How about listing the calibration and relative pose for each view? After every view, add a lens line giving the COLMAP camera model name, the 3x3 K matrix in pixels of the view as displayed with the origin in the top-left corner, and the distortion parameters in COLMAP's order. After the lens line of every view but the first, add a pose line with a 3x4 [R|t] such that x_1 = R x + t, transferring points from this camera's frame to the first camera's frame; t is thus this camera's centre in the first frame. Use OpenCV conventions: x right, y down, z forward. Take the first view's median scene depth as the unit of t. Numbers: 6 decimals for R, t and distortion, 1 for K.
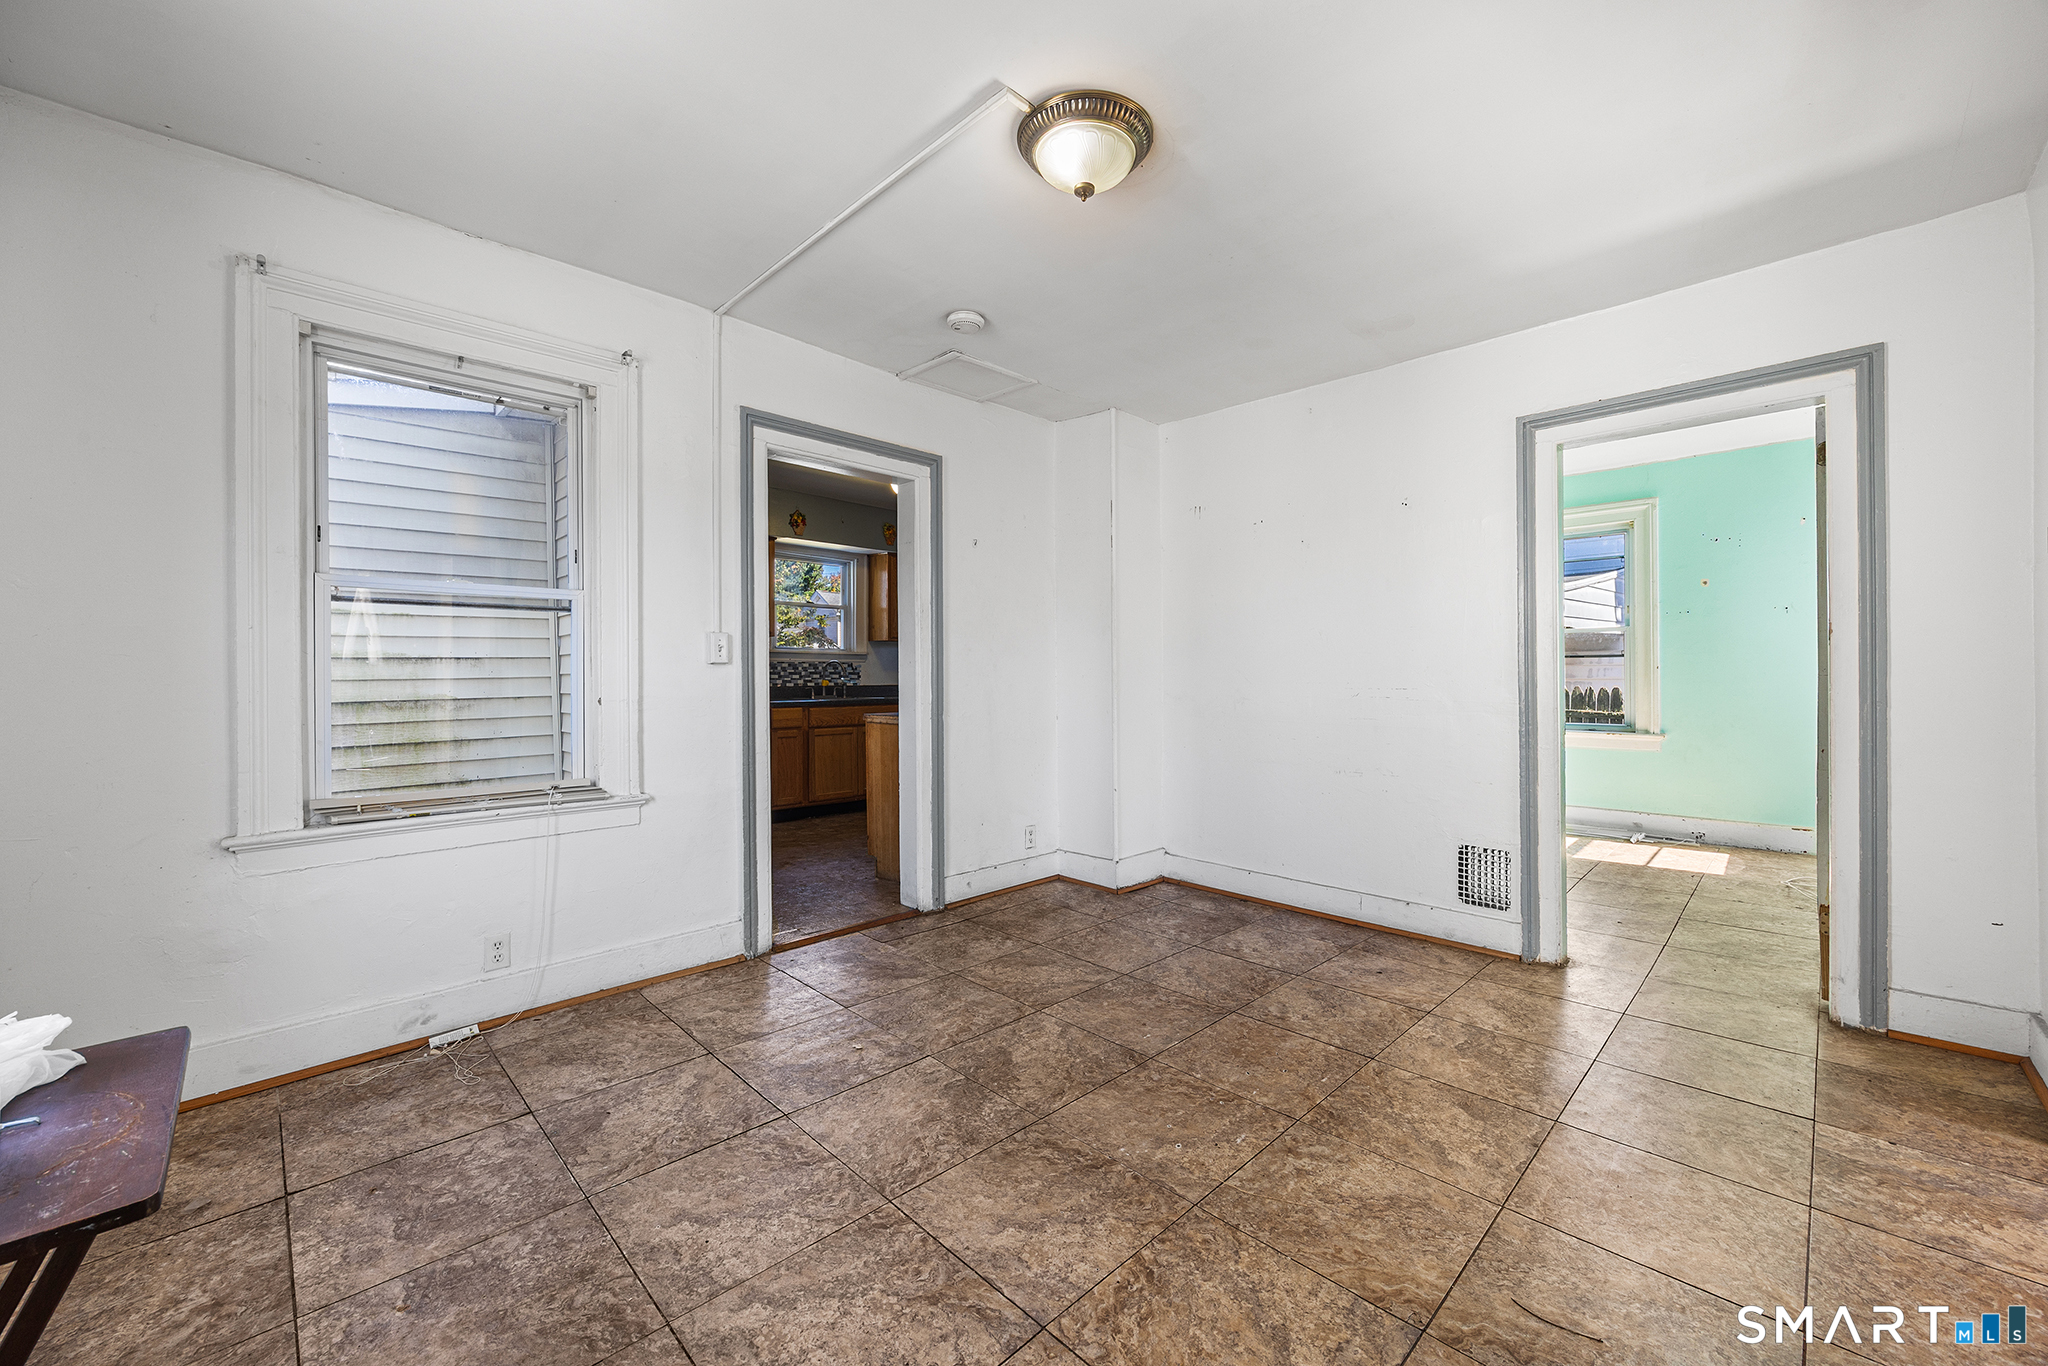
lens RADIAL K [[804.7, 0, 1034.1], [0, 804.7, 676.6], [0, 0, 1]] dist [0.001570, -0.000025]
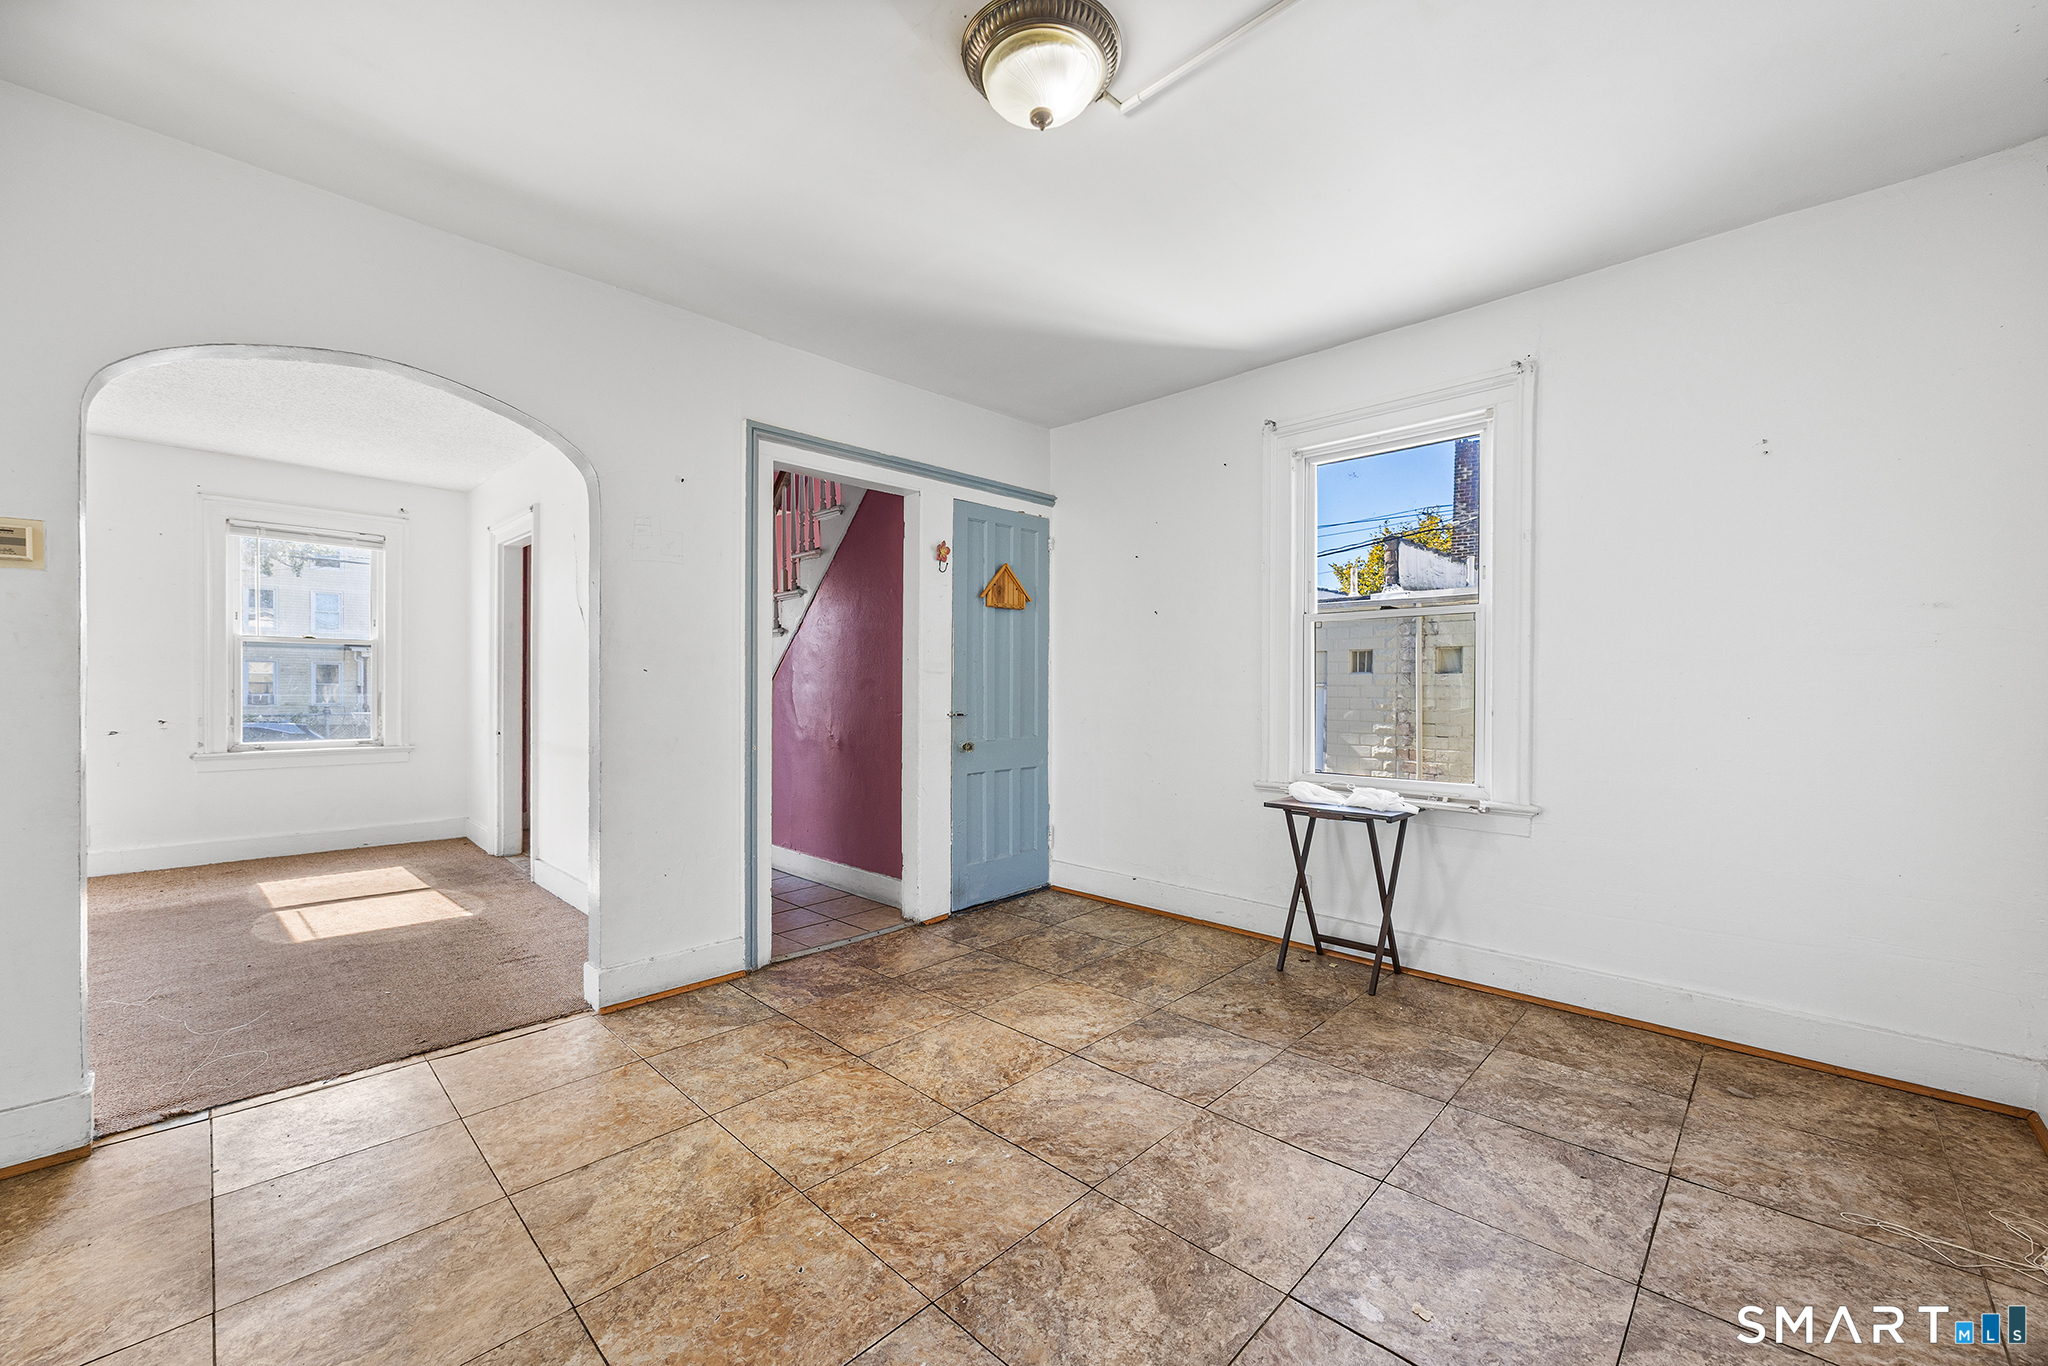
lens RADIAL K [[804.7, 0, 1040.4], [0, 804.7, 683.8], [0, 0, 1]] dist [0.001570, -0.000025]
pose [[-0.999444, 0.007252, -0.032533, 0.098411], [0.007335, 0.999970, -0.002426, -0.000474], [0.032515, -0.002663, -0.999468, 2.034407]]
